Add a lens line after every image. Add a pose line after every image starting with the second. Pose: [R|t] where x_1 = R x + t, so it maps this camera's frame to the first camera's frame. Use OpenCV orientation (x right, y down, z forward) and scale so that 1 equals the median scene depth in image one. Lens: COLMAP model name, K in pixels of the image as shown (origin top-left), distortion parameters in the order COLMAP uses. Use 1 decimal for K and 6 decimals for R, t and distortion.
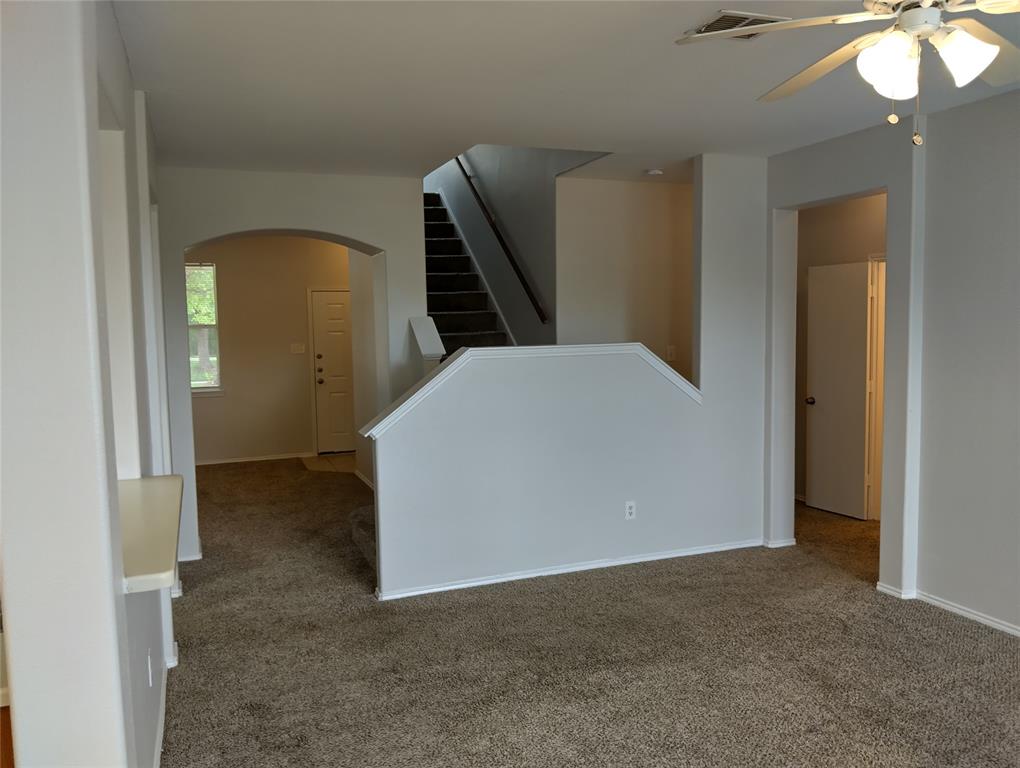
lens RADIAL K [[803.1, 0, 505.8], [0, 803.1, 385.8], [0, 0, 1]] dist [0.020645, -0.058179]
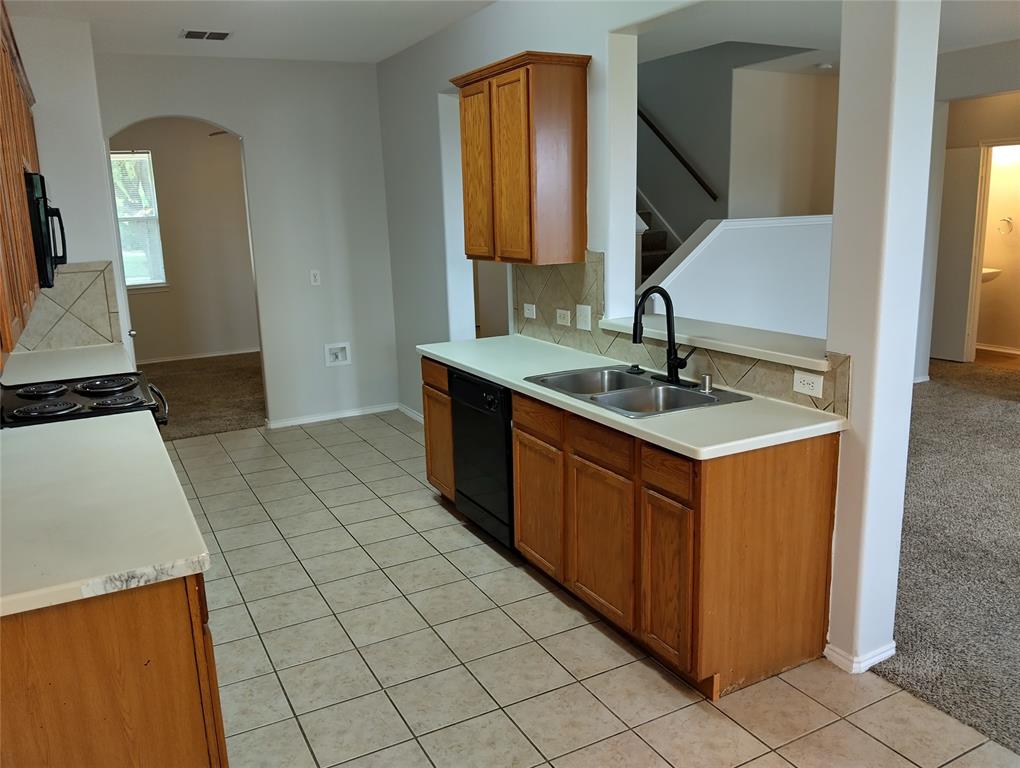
lens RADIAL K [[803.1, 0, 510.3], [0, 803.1, 384.4], [0, 0, 1]] dist [0.020645, -0.058179]
pose [[0.991245, -0.035444, 0.127190, -0.526068], [0.018666, 0.991239, 0.130752, 0.034762], [-0.130710, -0.127233, 0.983223, -0.162829]]
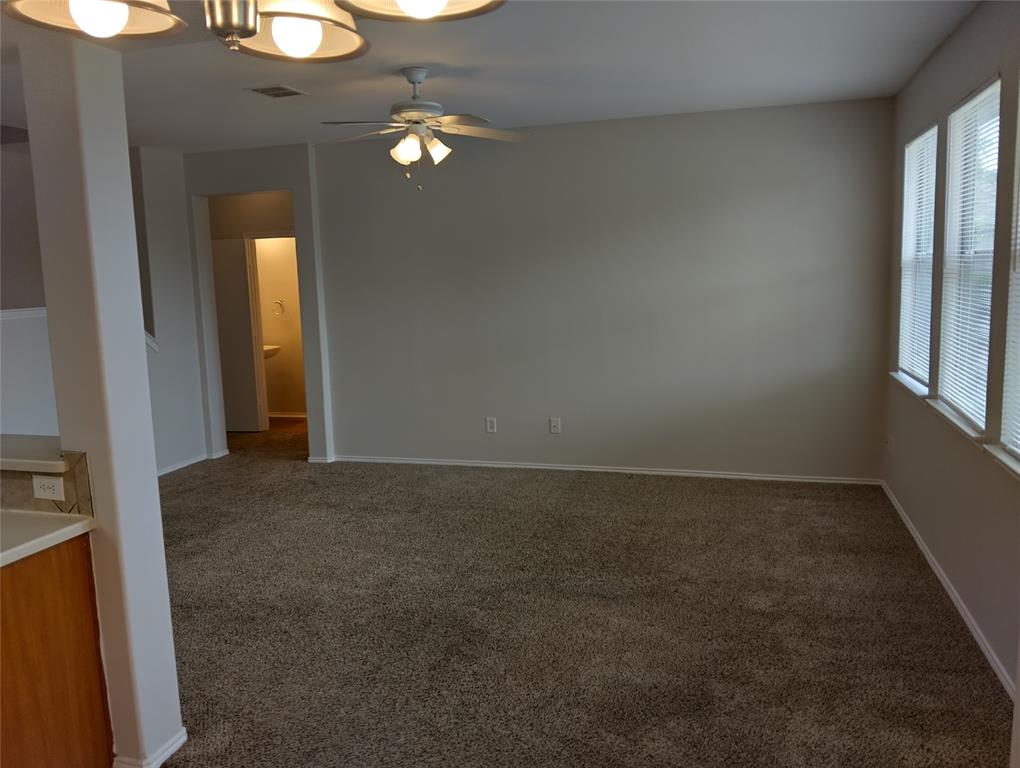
lens RADIAL K [[803.1, 0, 507.5], [0, 803.1, 378.8], [0, 0, 1]] dist [0.020645, -0.058179]
pose [[0.603297, -0.103520, 0.790769, -0.471571], [0.082938, 0.994307, 0.066890, 0.030641], [-0.793192, 0.025231, 0.608449, -0.196529]]
